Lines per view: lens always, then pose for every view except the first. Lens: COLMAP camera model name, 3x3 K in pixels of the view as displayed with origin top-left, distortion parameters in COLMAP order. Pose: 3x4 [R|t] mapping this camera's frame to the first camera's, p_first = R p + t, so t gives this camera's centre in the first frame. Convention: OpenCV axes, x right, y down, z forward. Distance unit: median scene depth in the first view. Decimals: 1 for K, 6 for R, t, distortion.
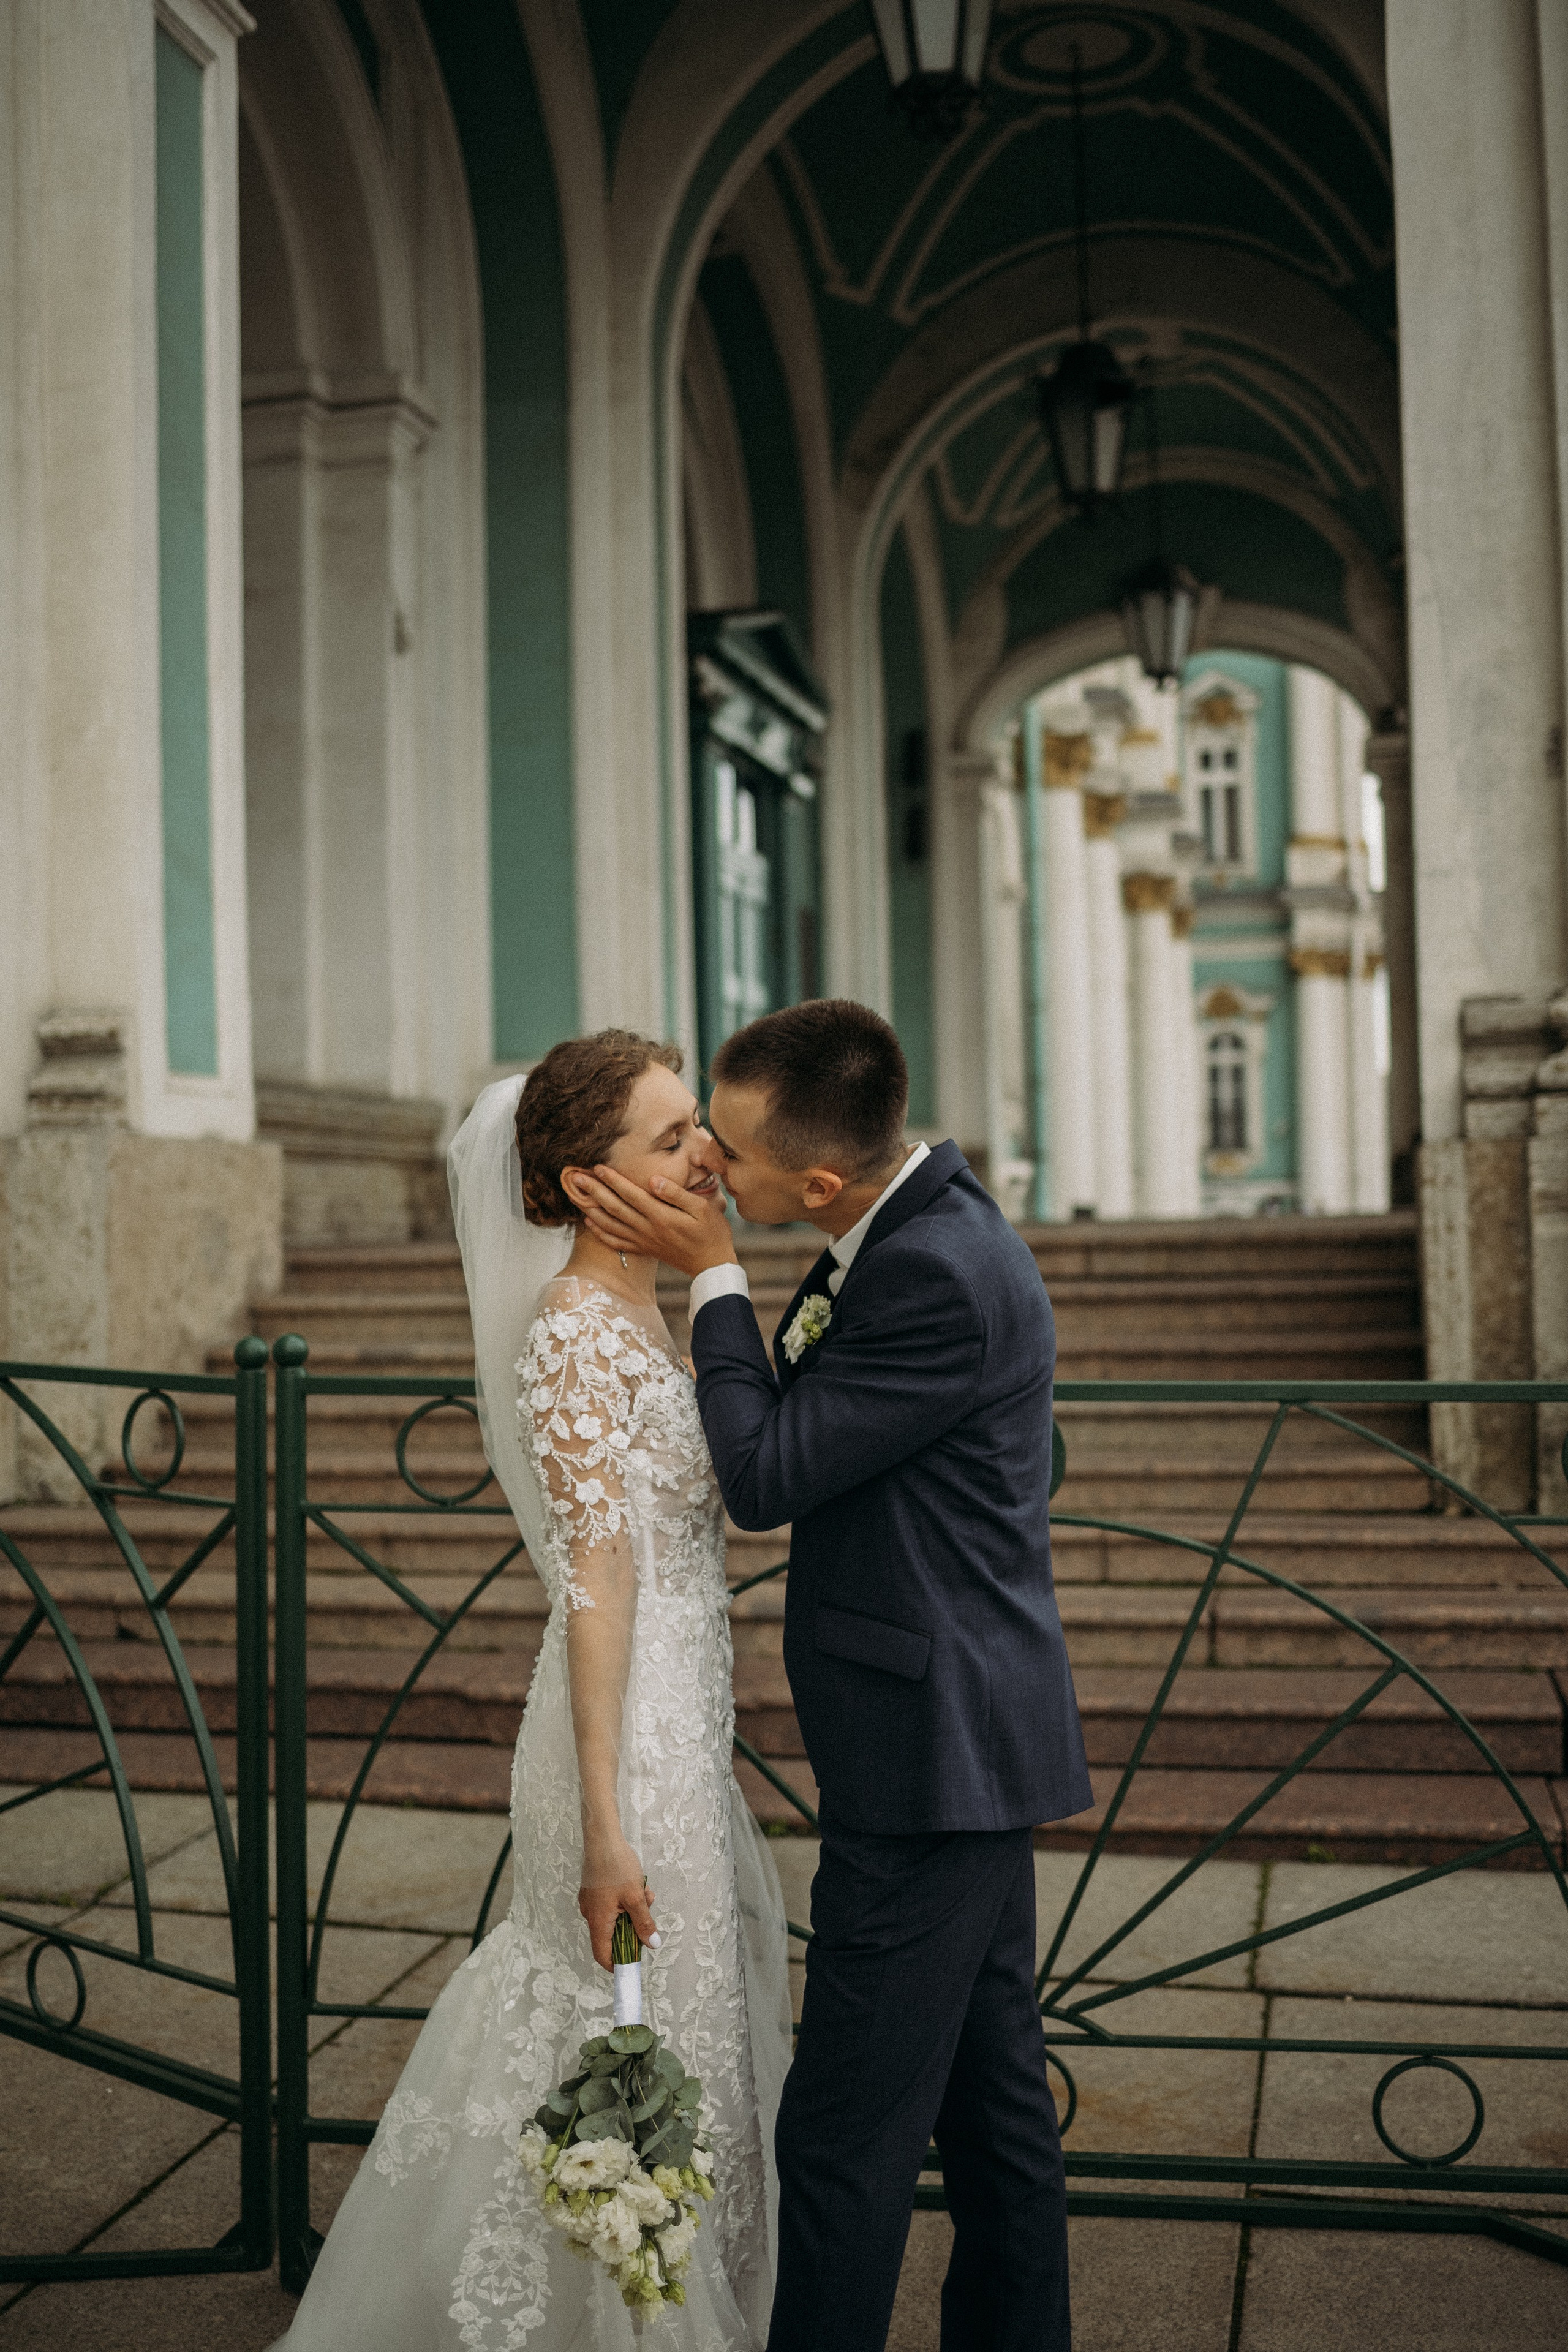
lens RADIAL K [[2397.2, 0, 784.9], [0, 2397.2, 1150.3], [0, 0, 1]] dist [-0.069078, 0.019768]
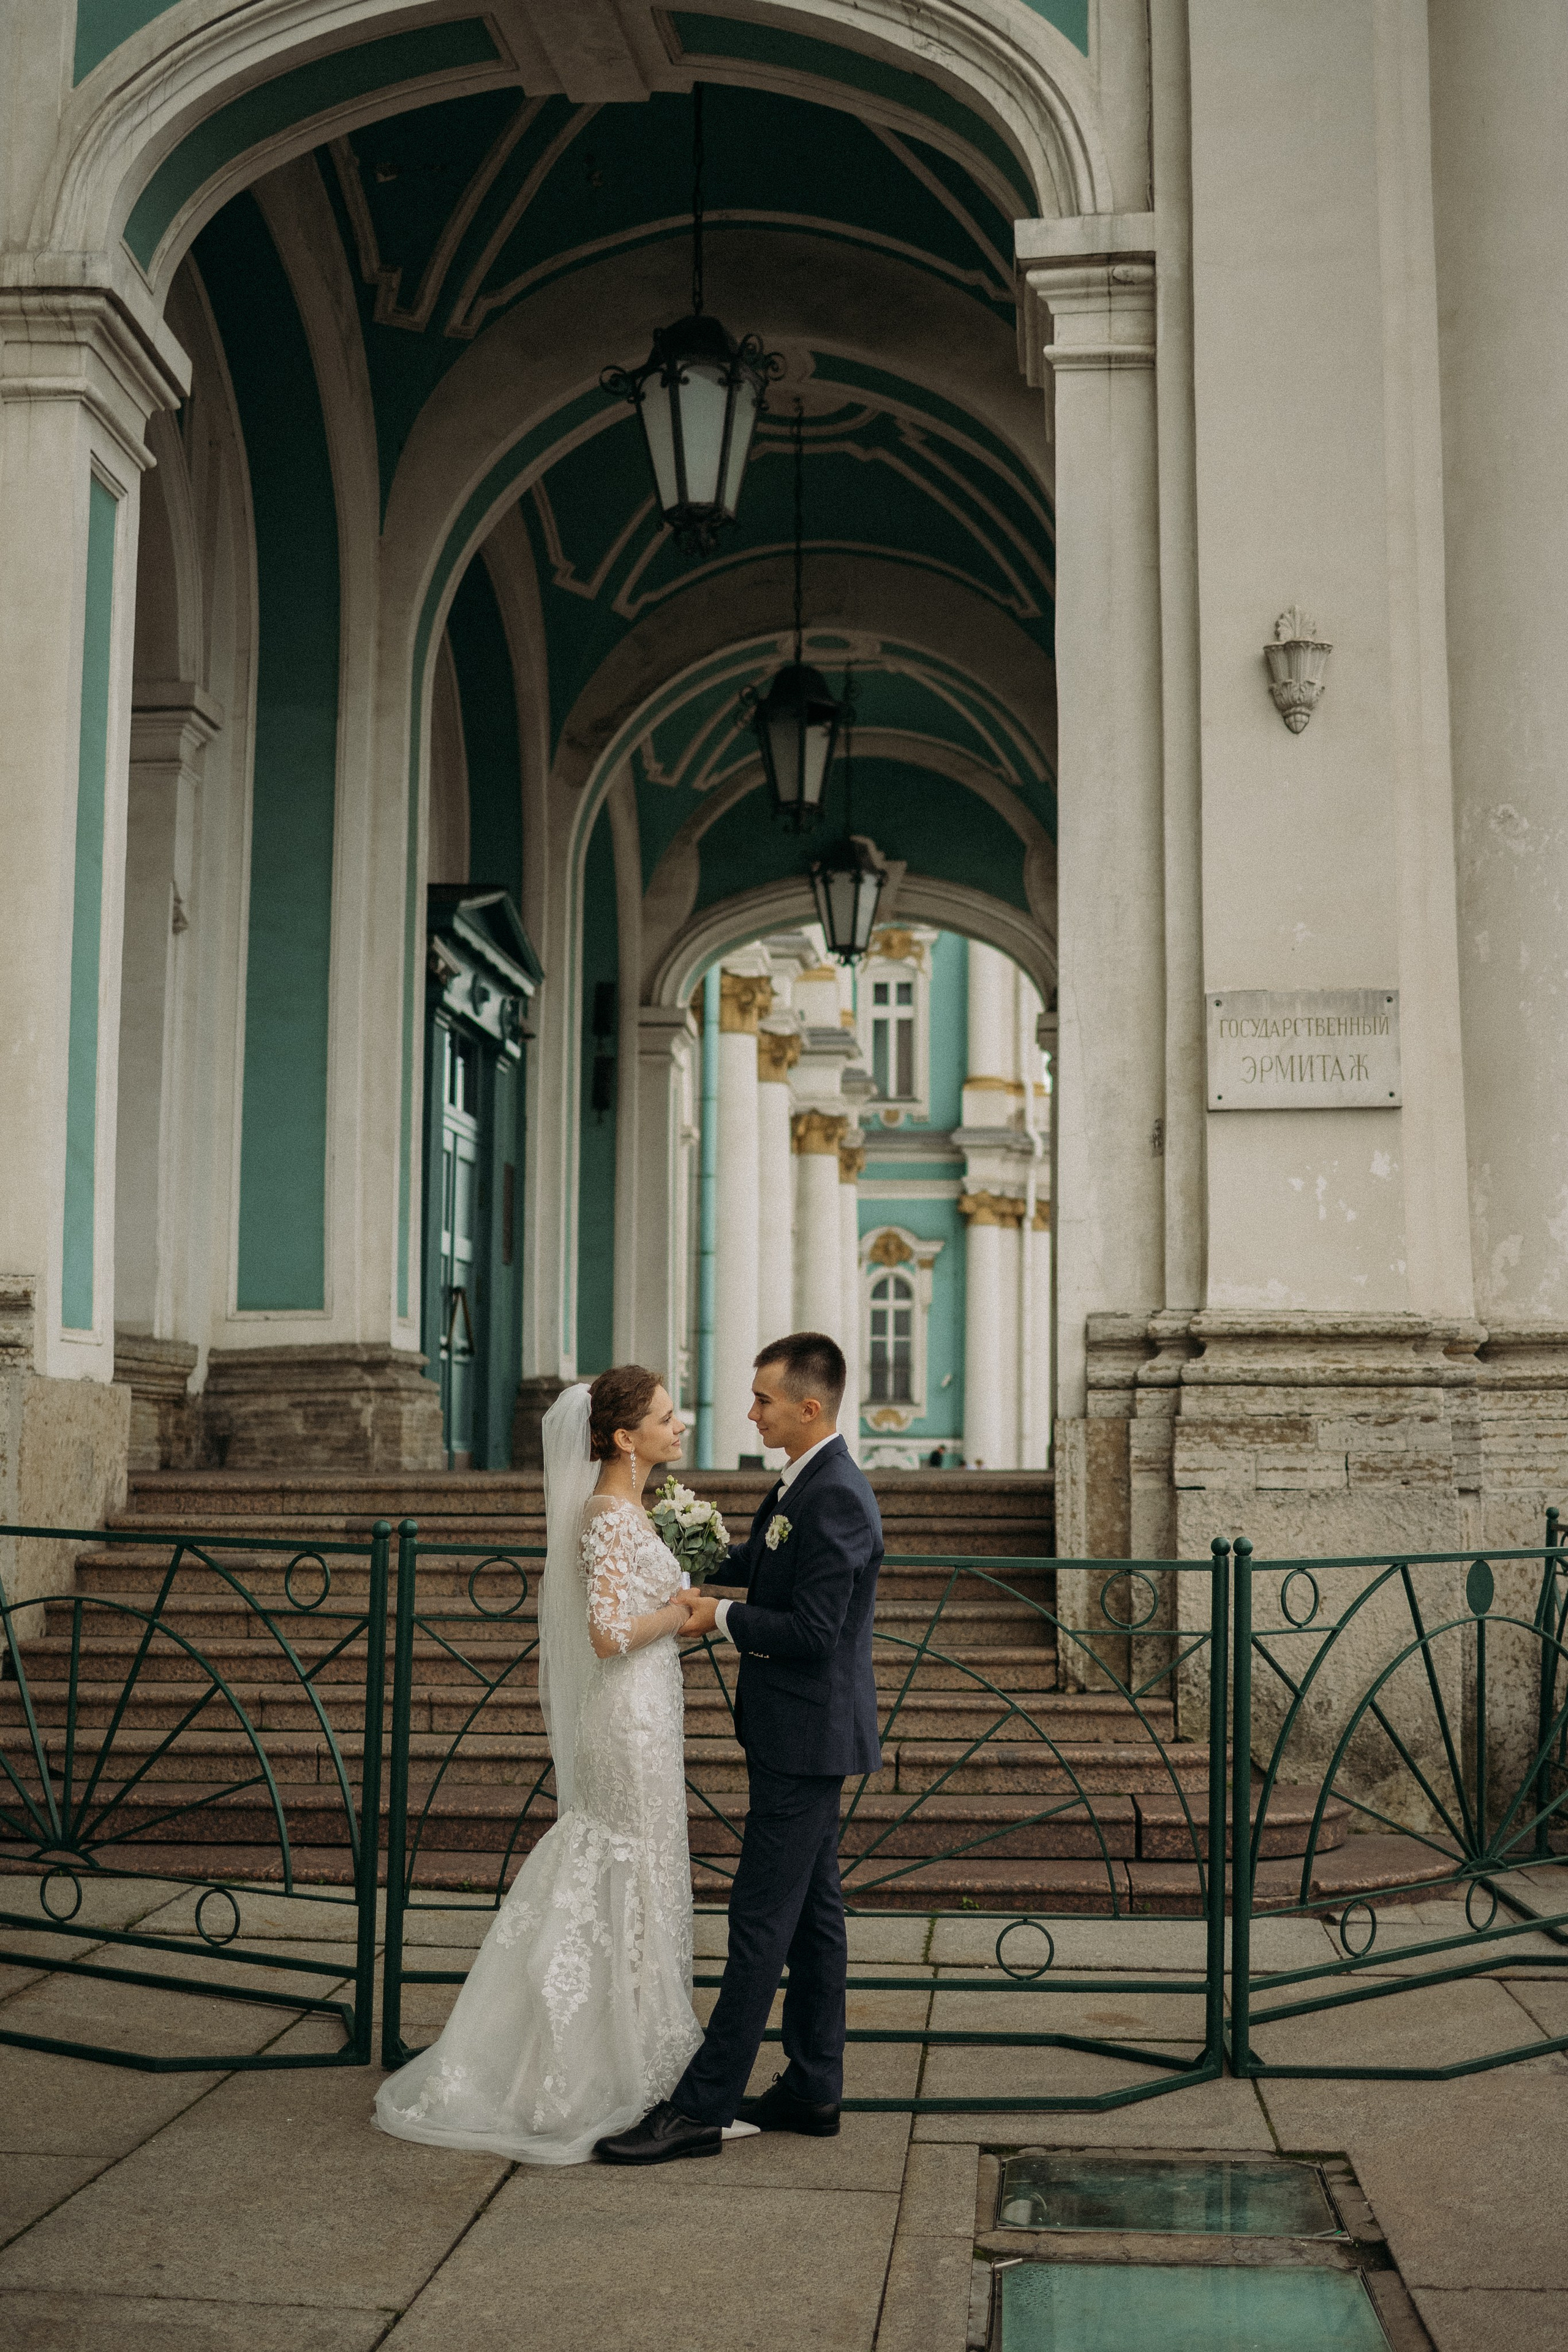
lens RADIAL K [[2576.4, 0, 832.9], [0, 2576.4, 1181.5], [0, 0, 1]] dist [-0.067426, 0.043430]
pose [[0.986540, 0.044812, 0.157258, -0.045919], [-0.031805, 0.995935, -0.084273, -0.004880], [-0.160395, 0.078137, 0.983955, -0.209016]]
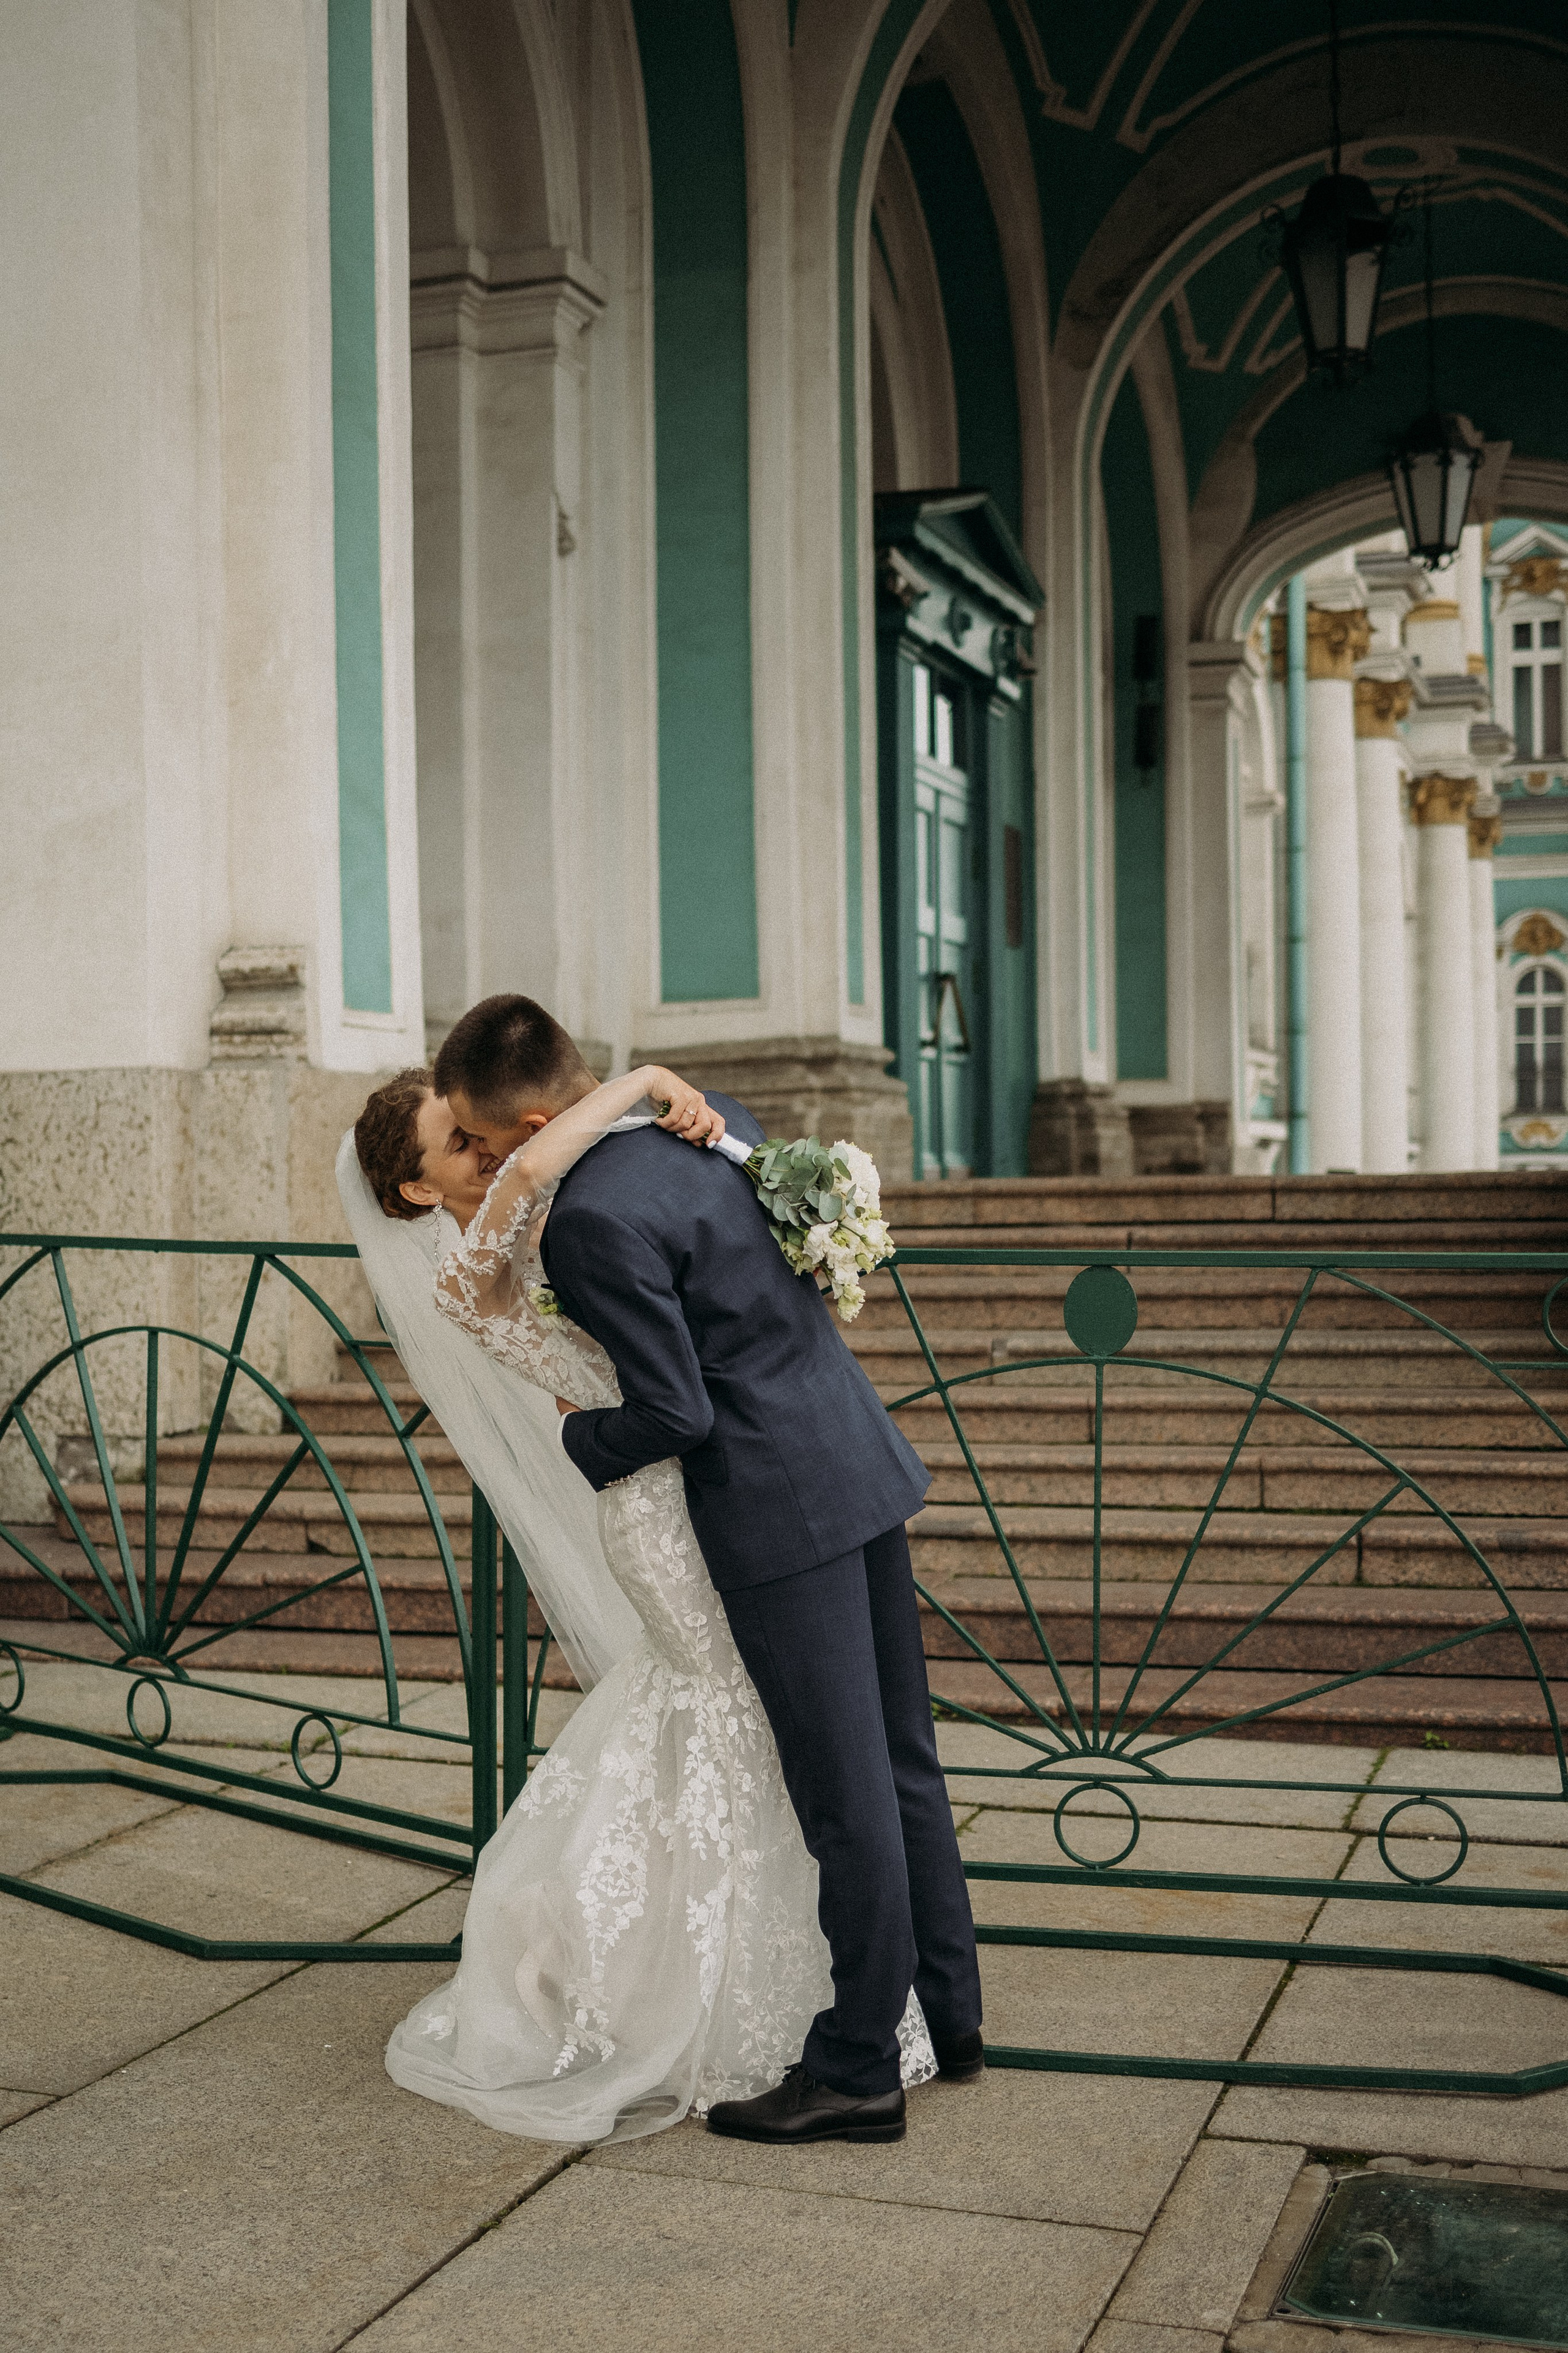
lens RADIAL K [[2848.6, 0, 684.8], [0, 2848.6, 1261.1], [0, 0, 1]] dist [-0.052548, -0.013436]
pose [[0.993846, 0.011375, -0.110186, 0.009643], [-0.005463, 0.998536, 0.053812, 0.005000], [0.110637, -0.052879, 0.992453, -0.103345]]
